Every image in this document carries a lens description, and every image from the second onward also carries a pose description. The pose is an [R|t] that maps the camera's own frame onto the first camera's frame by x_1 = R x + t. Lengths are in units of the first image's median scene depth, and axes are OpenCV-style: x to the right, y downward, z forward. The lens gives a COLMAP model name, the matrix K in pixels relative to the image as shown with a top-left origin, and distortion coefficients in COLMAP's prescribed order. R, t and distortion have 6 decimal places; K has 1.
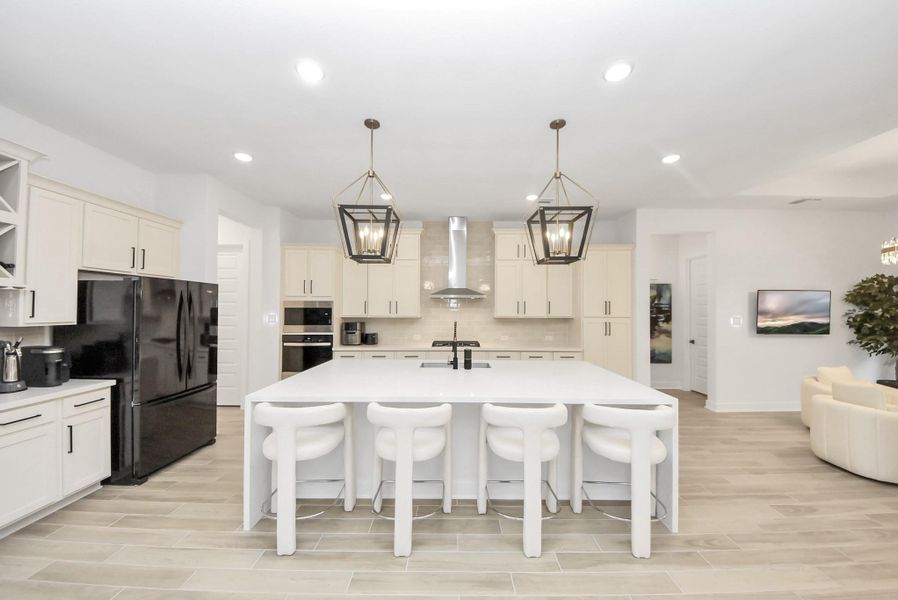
lens RADIAL K [[320.7, 0, 451.1], [0, 320.7, 306.5], [0, 0, 1]] dist [0.000435, -0.006485]
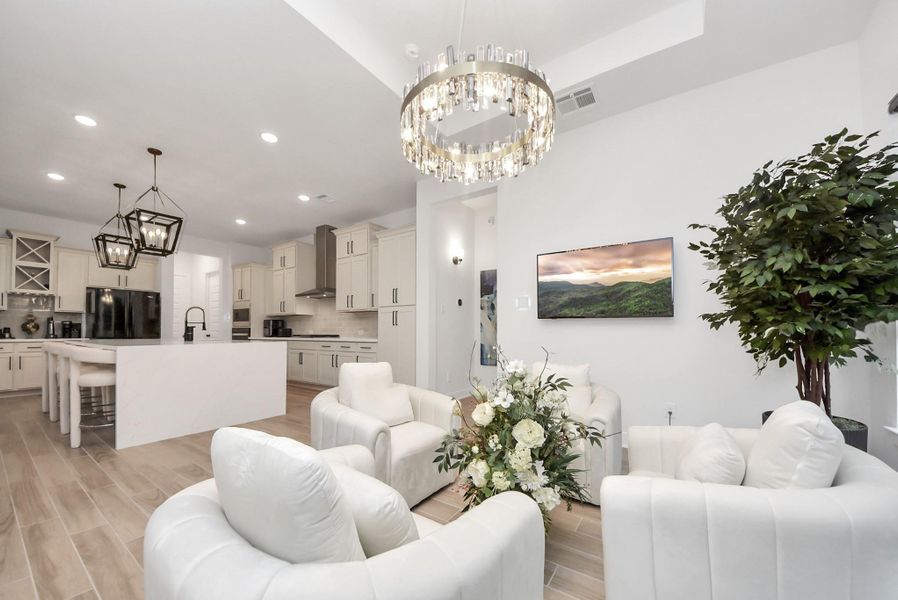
lens RADIAL K [[335.4, 0, 450.1], [0, 335.4, 326.5], [0, 0, 1]] dist [-0.026192, -0.000836]
pose [[0.831359, -0.010417, -0.555638, 1.570217], [0.005382, 0.999928, -0.010693, 0.141547], [0.555710, 0.005899, 0.831355, 0.401078]]
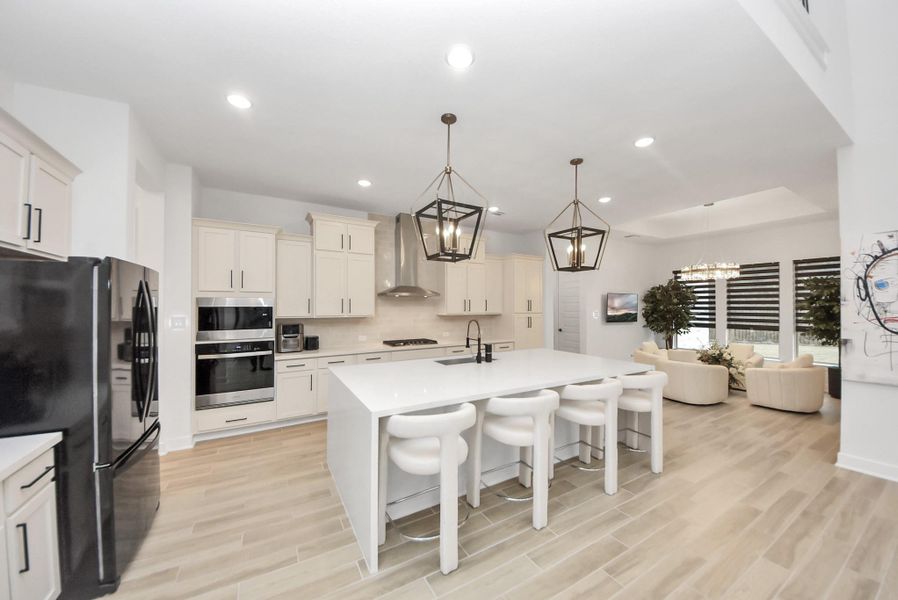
lens RADIAL K [[320.7, 0, 461.1], [0, 320.7, 307.6], [0, 0, 1]] dist [0.000435, -0.006485]
pose [[0.863244, -0.007178, 0.504736, -0.520723], [0.001093, 0.999923, 0.012352, -0.004298], [-0.504786, -0.010111, 0.863185, 0.097667]]
